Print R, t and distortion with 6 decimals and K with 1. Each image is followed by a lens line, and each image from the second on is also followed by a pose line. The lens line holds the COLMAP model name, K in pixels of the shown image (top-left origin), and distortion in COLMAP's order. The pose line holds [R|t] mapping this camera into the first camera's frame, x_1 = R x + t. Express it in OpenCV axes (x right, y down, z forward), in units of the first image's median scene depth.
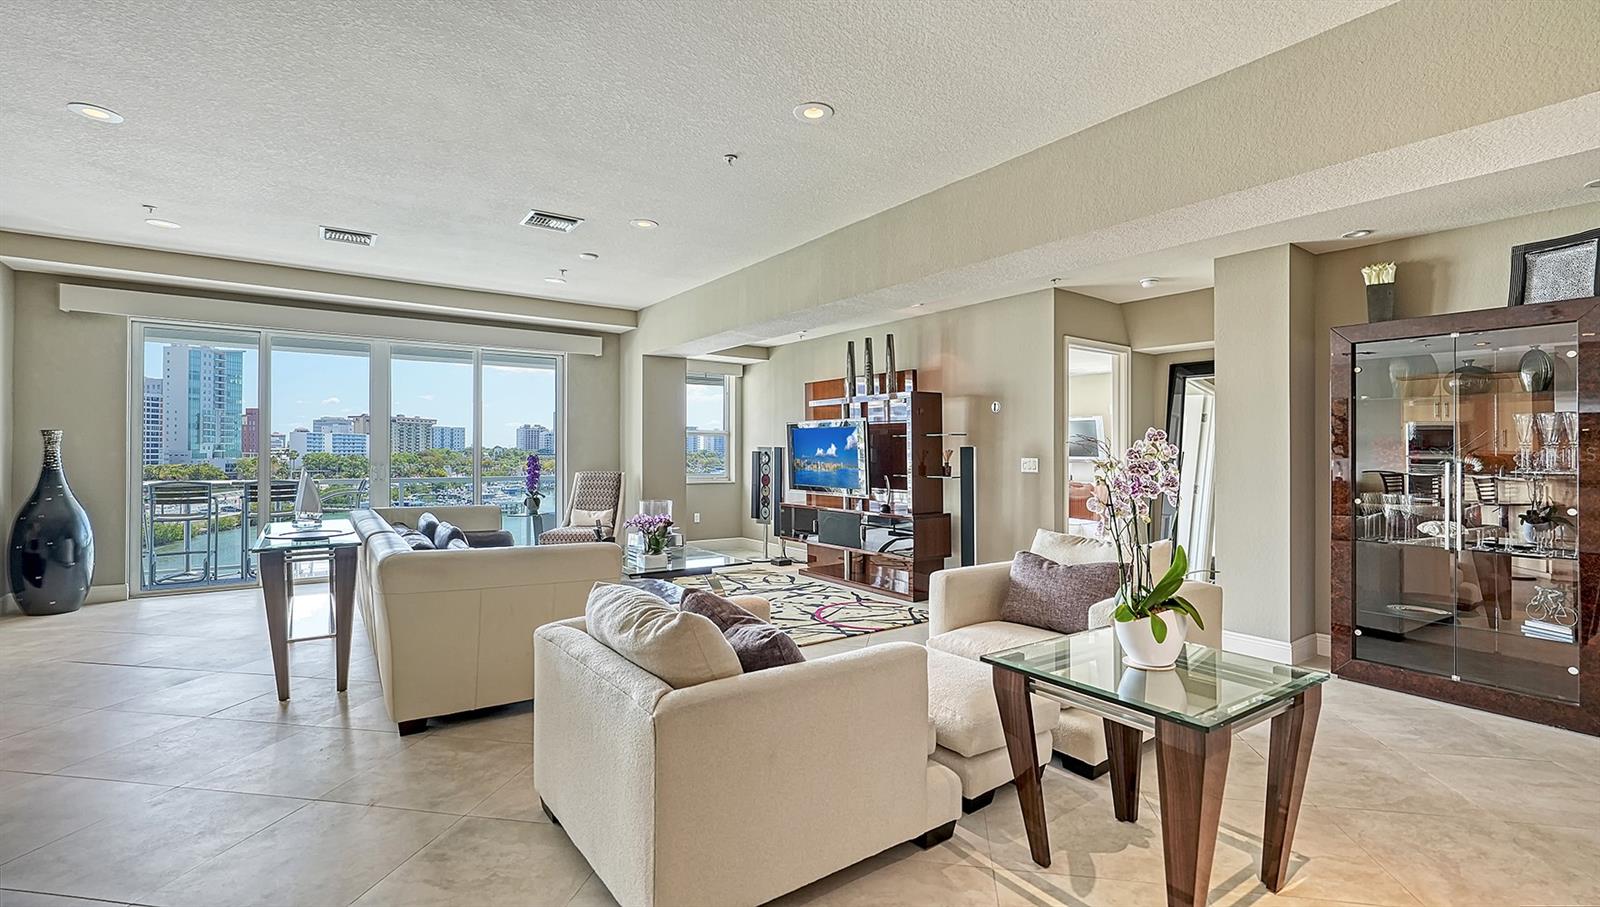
lens RADIAL K [[703.3, 0, 809.9], [0, 703.3, 443.7], [0, 0, 1]] dist [-0.000409, 0.000167]
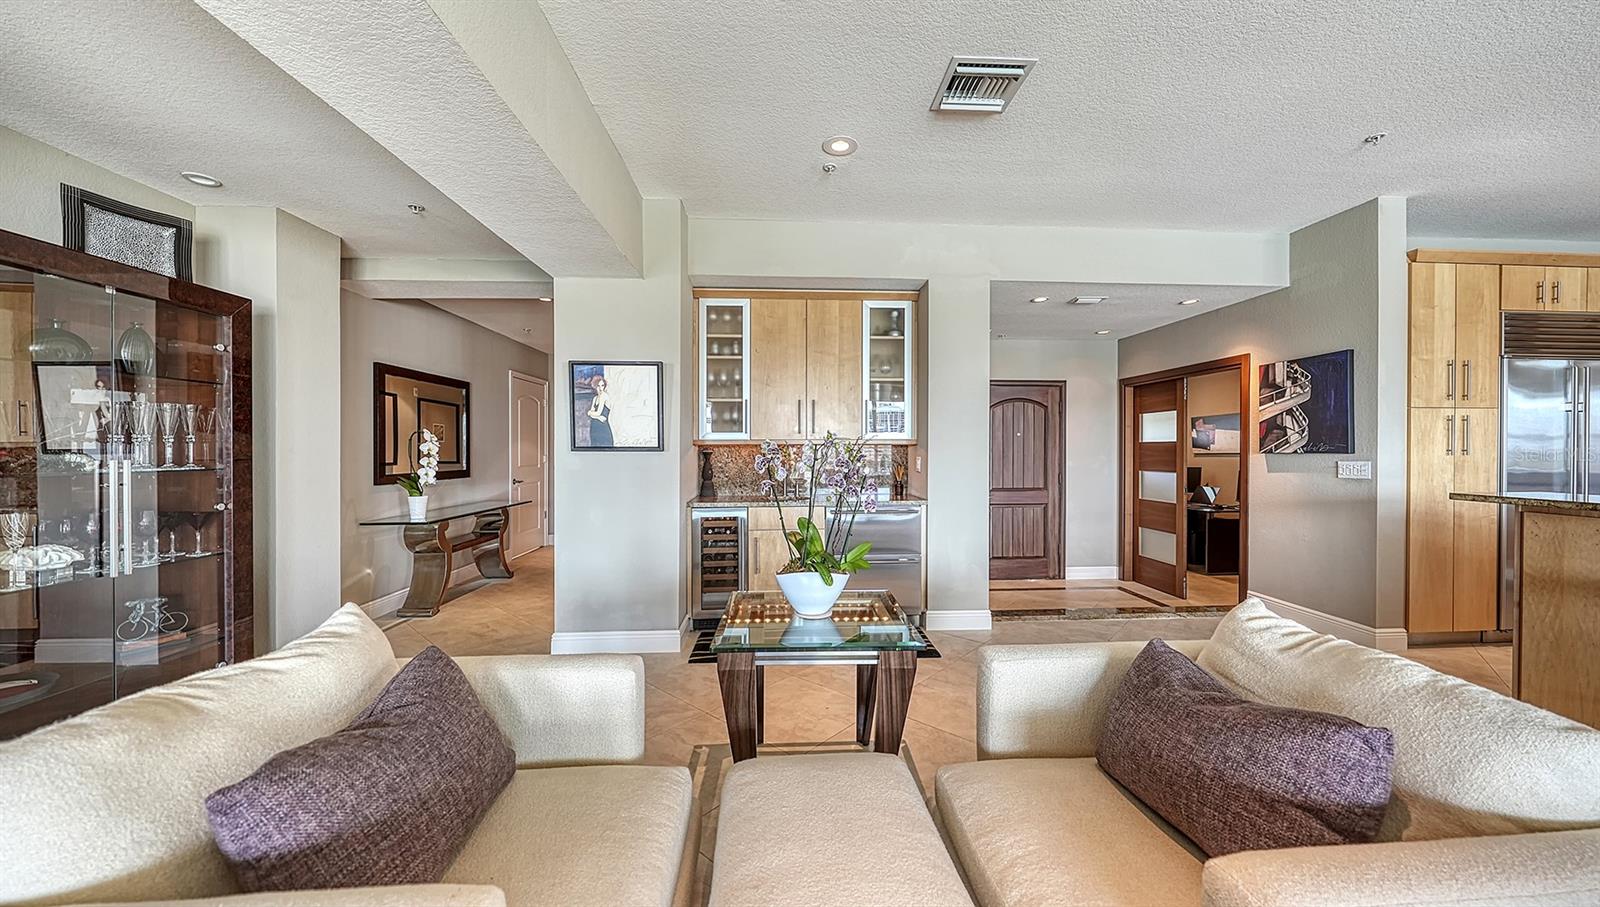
lens RADIAL K [[547.8, 0, 804.8], [0, 547.8, 473.7], [0, 0, 1]] dist [-0.008836, -0.000115]
pose [[-0.843462, -0.028046, 0.536456, -0.015487], [-0.008508, 0.999208, 0.038862, 0.007479], [-0.537122, 0.028214, -0.843033, 0.630754]]
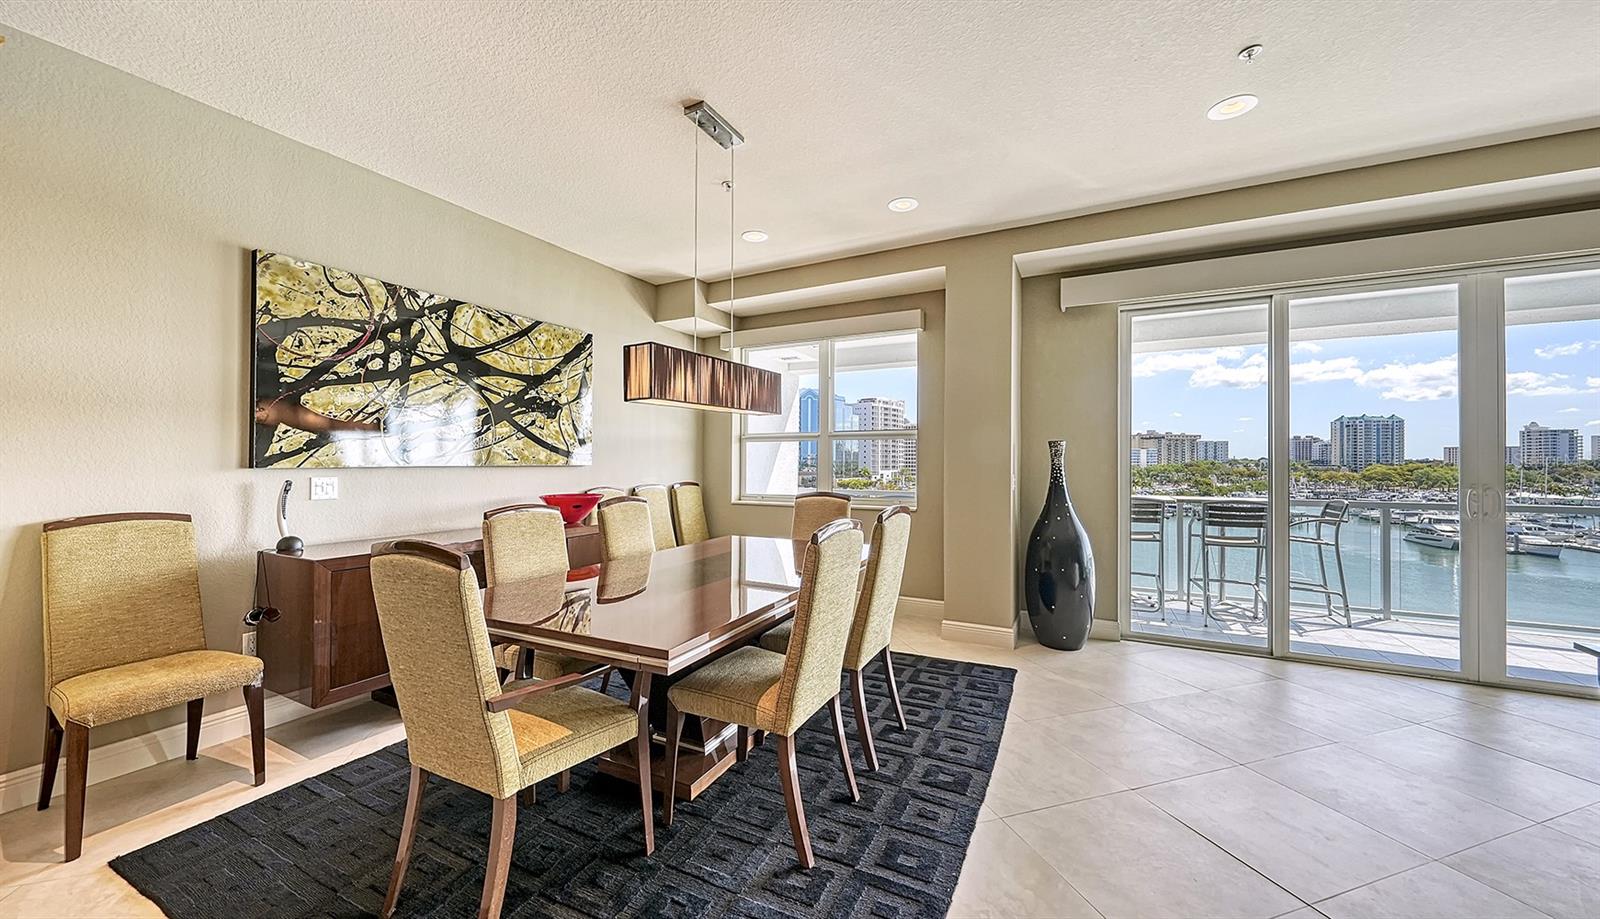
lens RADIAL K [[566.1, 0, 802.2], [0, 566.1, 453.3], [0, 0, 1]] dist [-0.004230, -0.000098]
pose [[0.452317, -0.015146, -0.891729, -0.511574], [0.010353, 0.999878, -0.011731, 0.001283], [0.891797, -0.003926, 0.452418, 0.333167]]
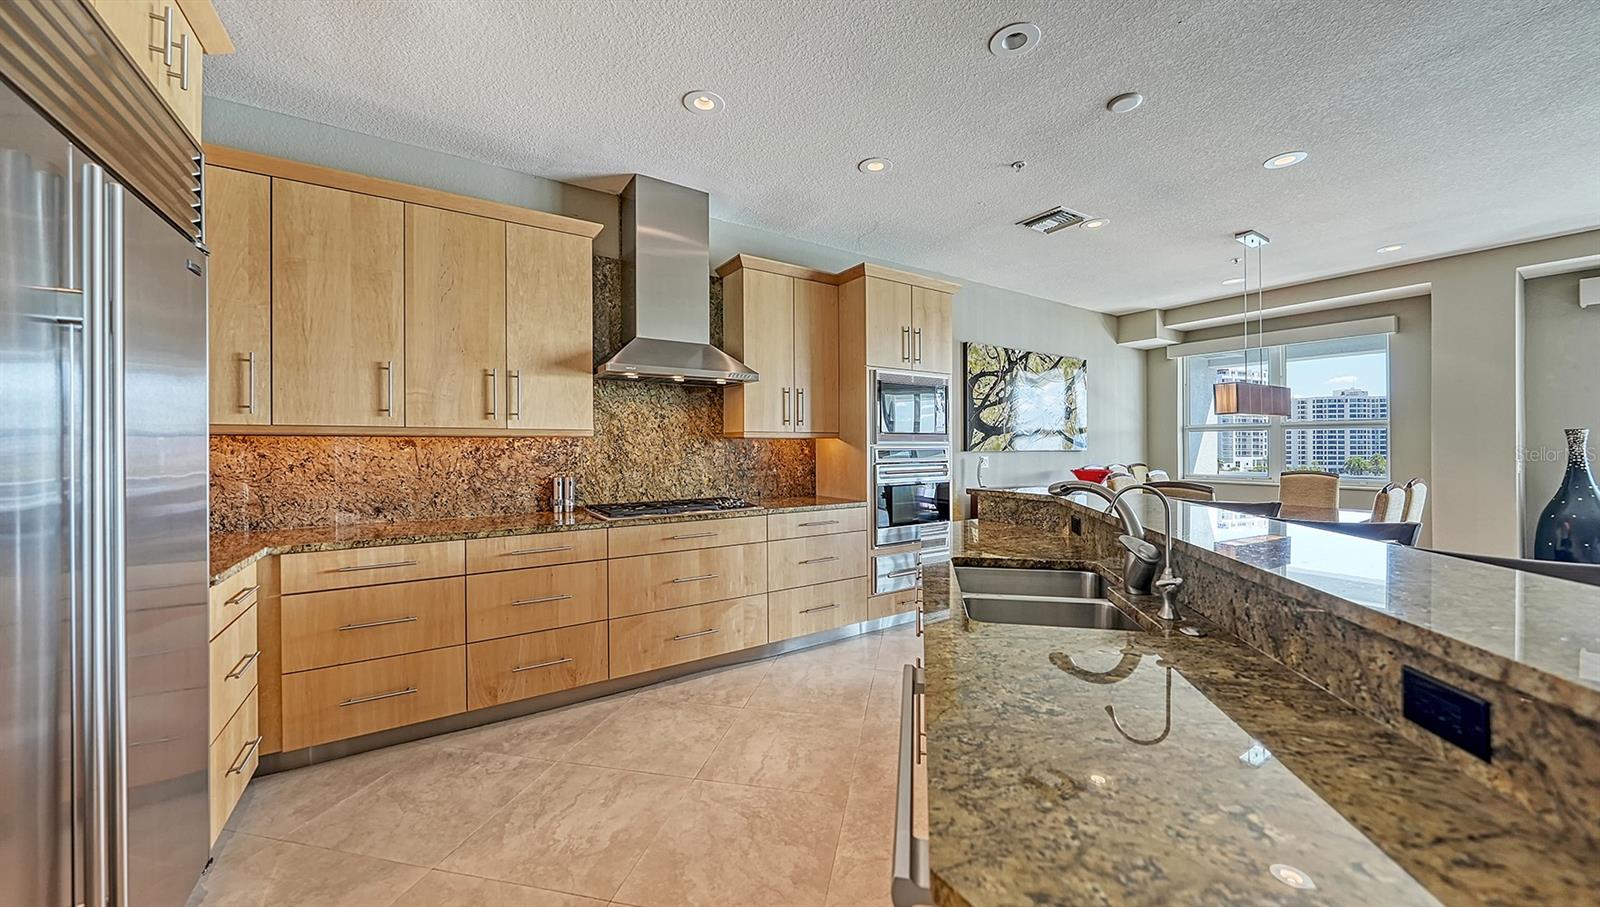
lens RADIAL K [[561.9, 0, 816.7], [0, 561.9, 445.9], [0, 0, 1]] dist [0.003000, 0.000010]
pose [[-0.032709, -0.003758, -0.999458, -0.220091], [0.011542, 0.999925, -0.004138, -0.004270], [0.999398, -0.011671, -0.032663, -0.042878]]
